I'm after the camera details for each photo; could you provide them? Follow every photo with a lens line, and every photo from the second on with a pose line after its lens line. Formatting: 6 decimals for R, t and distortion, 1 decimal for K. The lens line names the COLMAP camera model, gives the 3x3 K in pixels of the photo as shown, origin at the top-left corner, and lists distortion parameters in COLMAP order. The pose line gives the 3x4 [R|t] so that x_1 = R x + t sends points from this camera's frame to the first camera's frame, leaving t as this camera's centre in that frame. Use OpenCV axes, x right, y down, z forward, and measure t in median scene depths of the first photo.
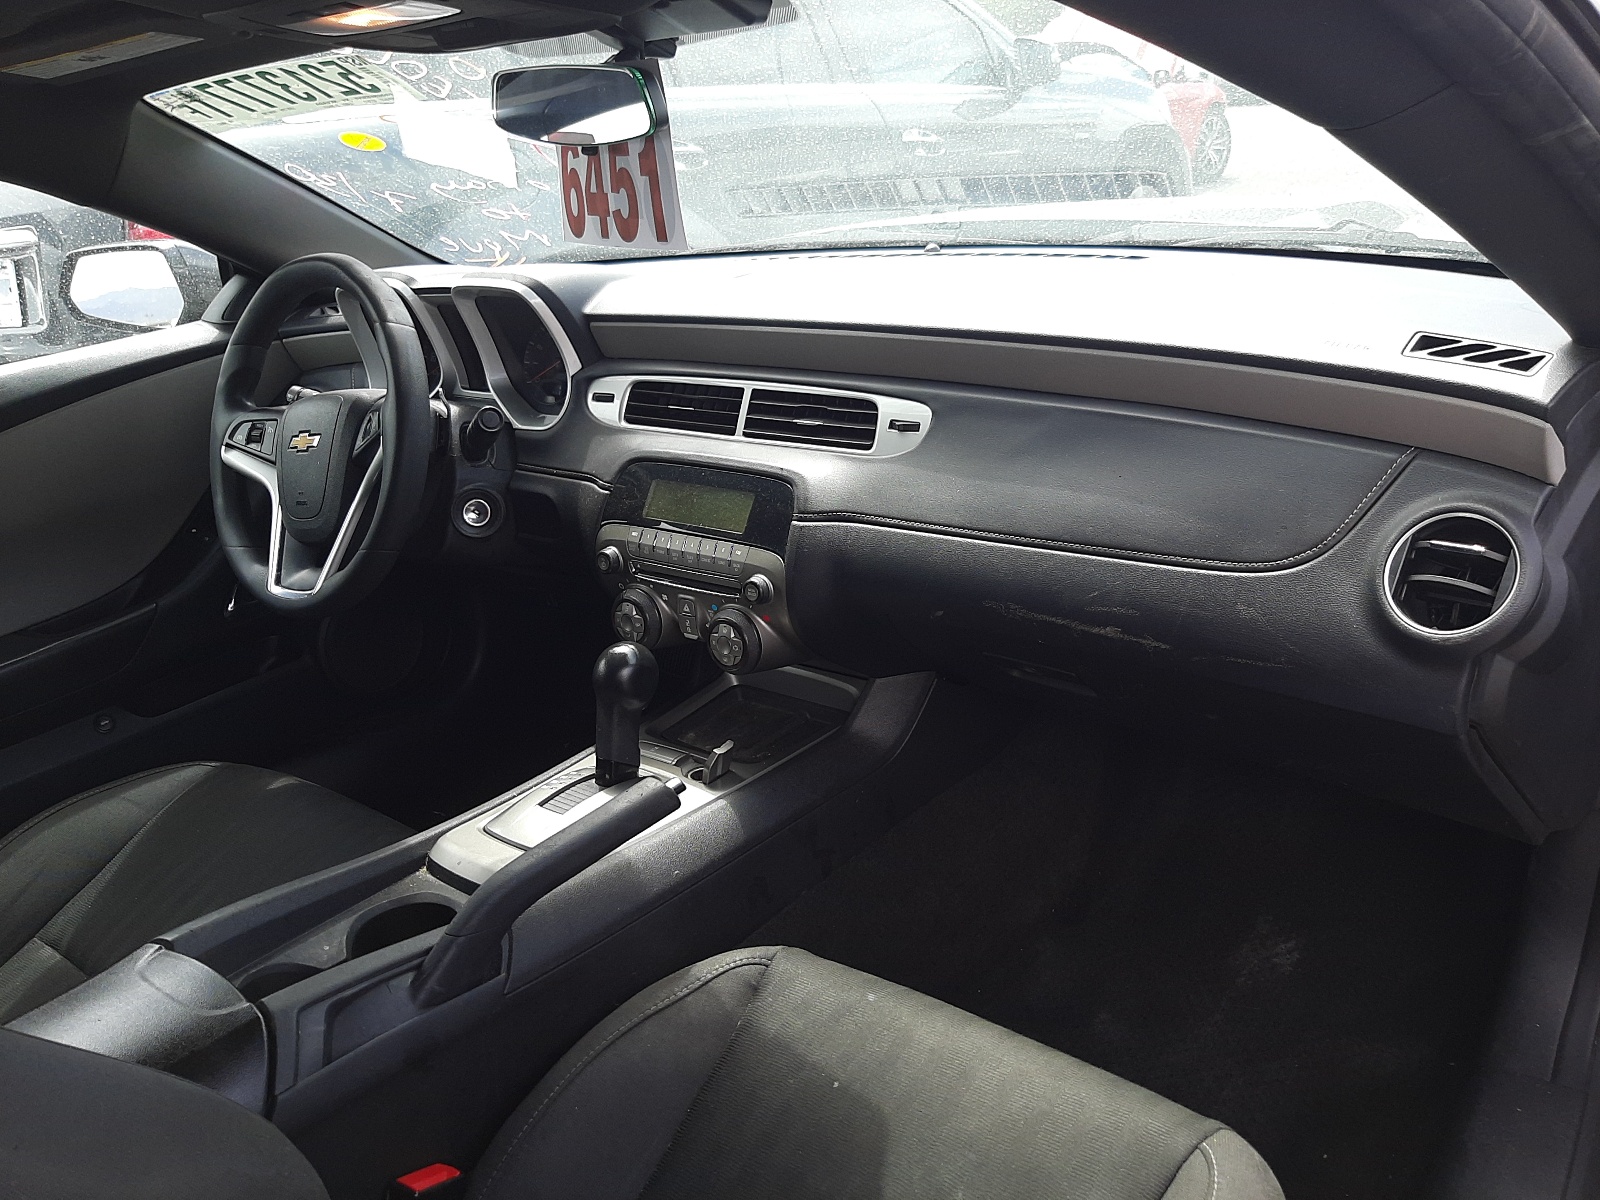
lens RADIAL K [[1227.5, 0, 811.0], [0, 1227.5, 613.5], [0, 0, 1]] dist [0.027585, -0.063047]
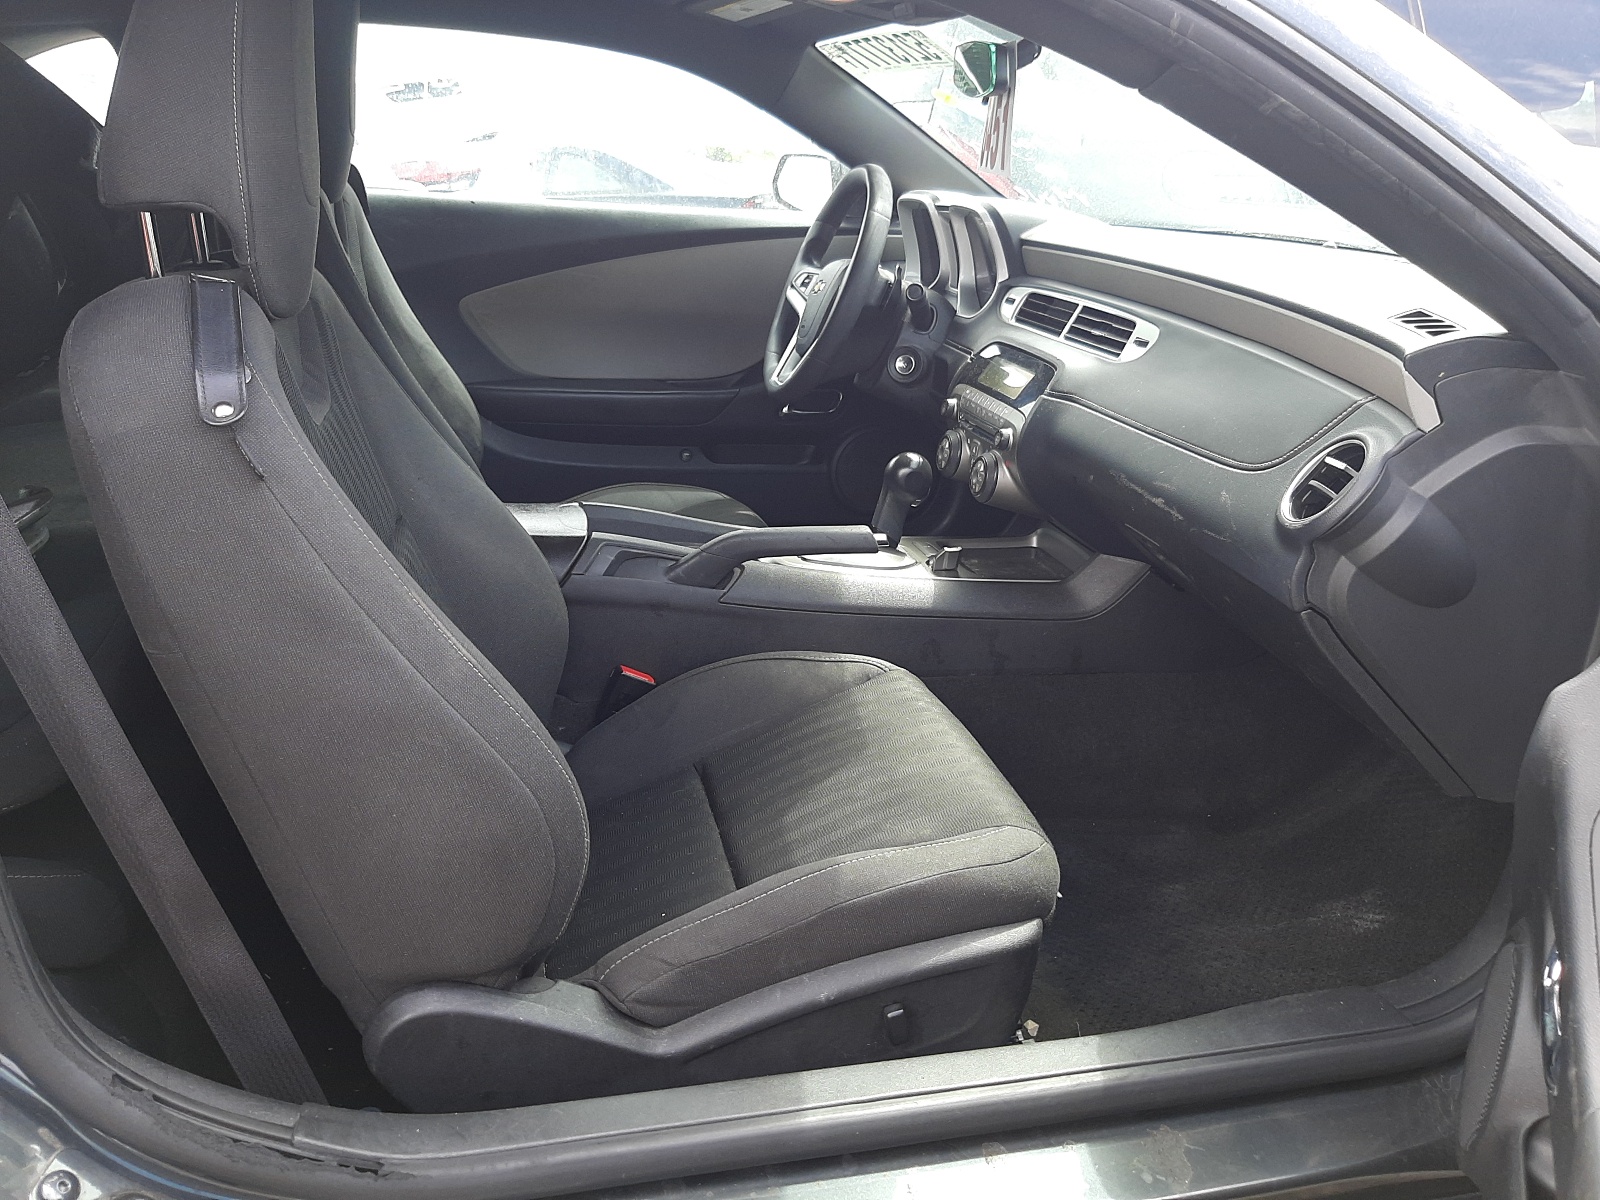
lens RADIAL K [[1227.5, 0, 786.6], [0, 1227.5, 599.4], [0, 0, 1]] dist [0.027585, -0.063047]
pose [[0.766462, 0.337460, -0.546495, 0.523728], [-0.351352, 0.932550, 0.083076, 0.108280], [0.537669, 0.128337, 0.833331, -0.212691]]
